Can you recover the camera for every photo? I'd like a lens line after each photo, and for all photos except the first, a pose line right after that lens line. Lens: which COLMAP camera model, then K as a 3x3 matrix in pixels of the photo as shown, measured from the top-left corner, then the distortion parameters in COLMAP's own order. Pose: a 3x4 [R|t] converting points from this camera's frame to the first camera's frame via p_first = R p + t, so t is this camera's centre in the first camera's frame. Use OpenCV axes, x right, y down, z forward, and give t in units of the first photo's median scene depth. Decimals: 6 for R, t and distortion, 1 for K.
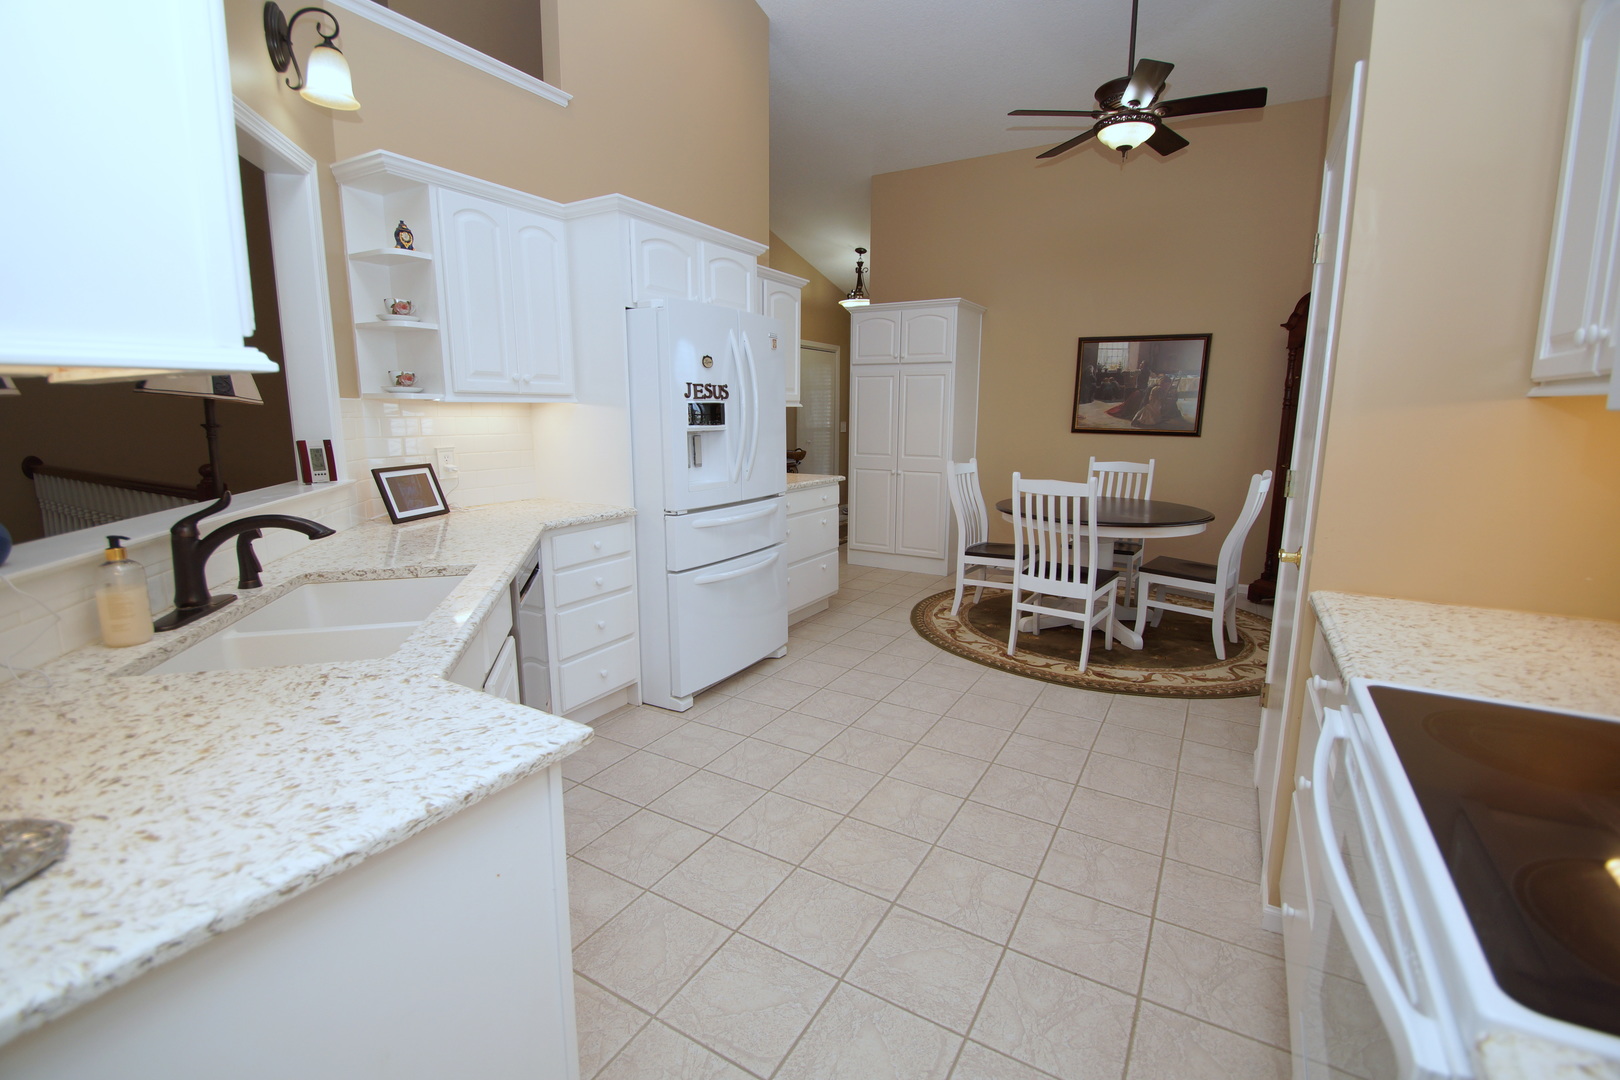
lens RADIAL K [[715.5, 0, 808.1], [0, 715.5, 539.6], [0, 0, 1]] dist [-0.000021, -0.006662]
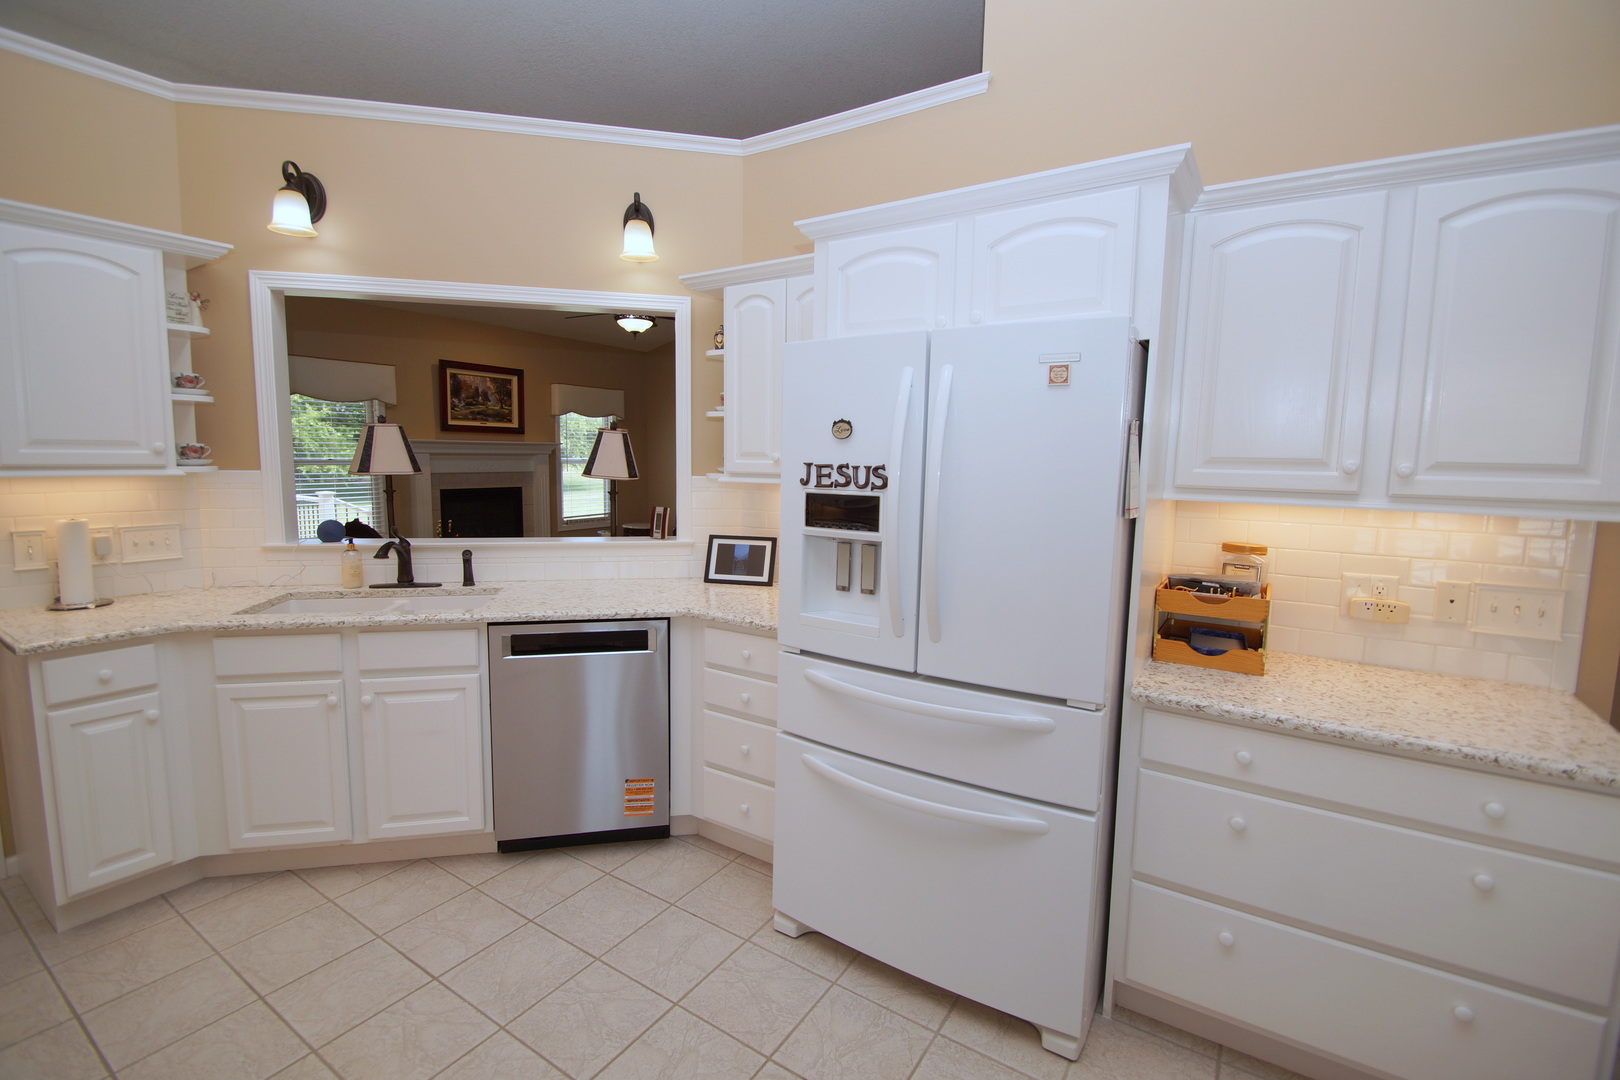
lens RADIAL K [[715.5, 0, 808.4], [0, 715.5, 535.8], [0, 0, 1]] dist [-0.000021, -0.006662]
pose [[-0.045576, 0.103928, -0.993540, 0.409157], [-0.194957, 0.974524, 0.110882, -0.185959], [0.979752, 0.198751, -0.024153, 0.842784]]
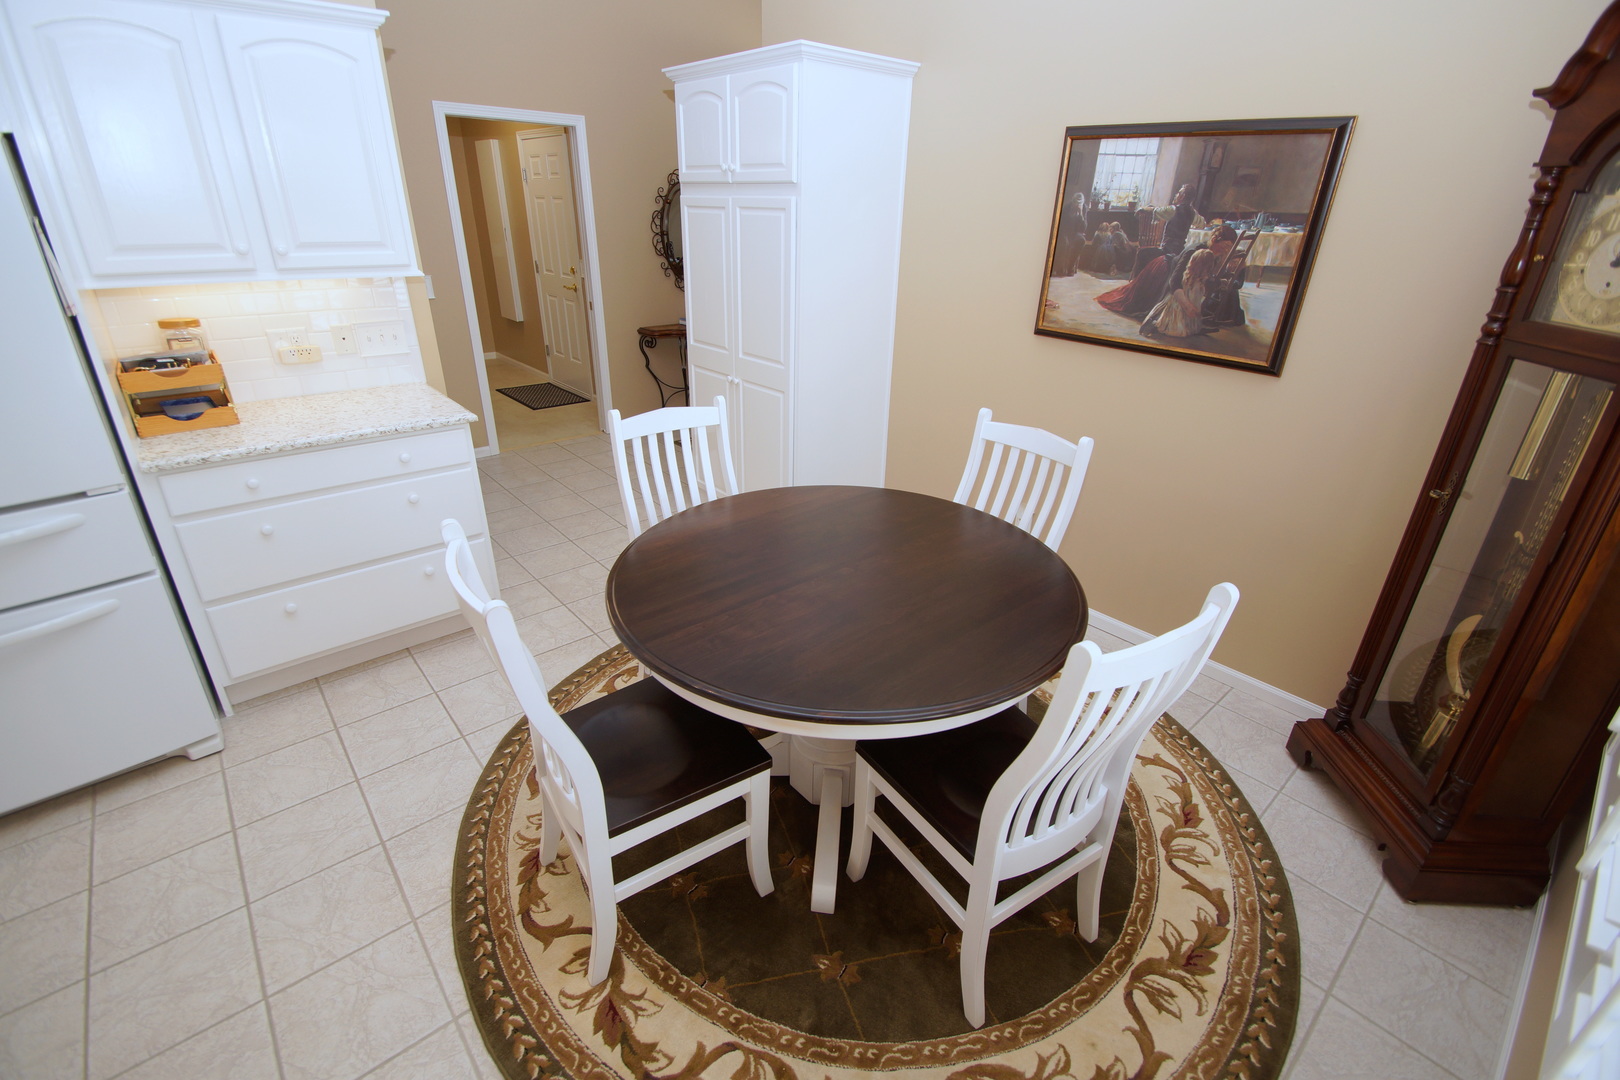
lens RADIAL K [[715.5, 0, 807.1], [0, 715.5, 536.7], [0, 0, 1]] dist [-0.000021, -0.006662]
pose [[0.947864, 0.149149, -0.281618, 0.594132], [-0.074782, 0.963141, 0.258394, -0.203818], [0.309776, -0.223862, 0.924080, 0.699425]]
